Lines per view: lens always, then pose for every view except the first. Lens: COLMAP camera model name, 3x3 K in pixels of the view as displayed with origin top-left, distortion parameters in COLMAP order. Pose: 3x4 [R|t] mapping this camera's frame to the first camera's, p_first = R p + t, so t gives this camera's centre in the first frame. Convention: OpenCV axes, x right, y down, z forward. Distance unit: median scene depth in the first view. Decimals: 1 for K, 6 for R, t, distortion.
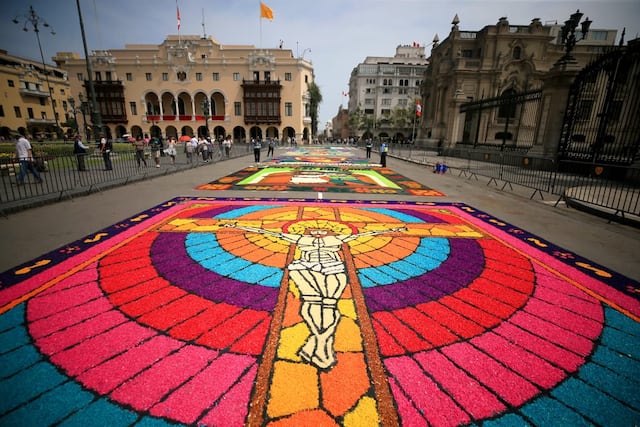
lens RADIAL K [[289.4, 0, 322.7], [0, 289.4, 214.0], [0, 0, 1]] dist [-0.043488, 0.012015]
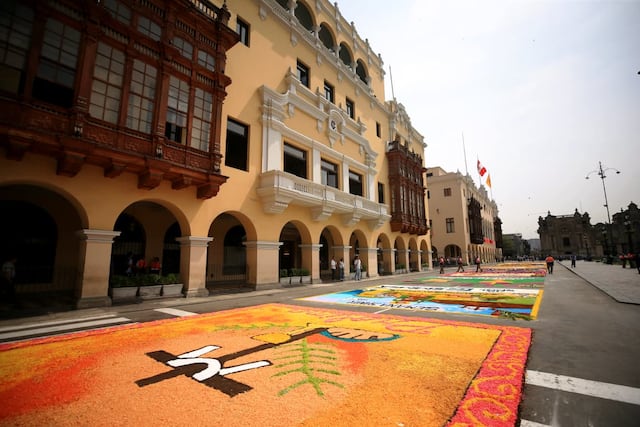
lens RADIAL K [[289.4, 0, 322.7], [0, 289.4, 214.0], [0, 0, 1]] dist [-0.043488, 0.012015]
pose [[0.621973, 0.117037, 0.774243, -0.247130], [0.211875, 0.926729, -0.310294, -0.217853], [-0.753829, 0.357037, 0.551603, 0.820502]]
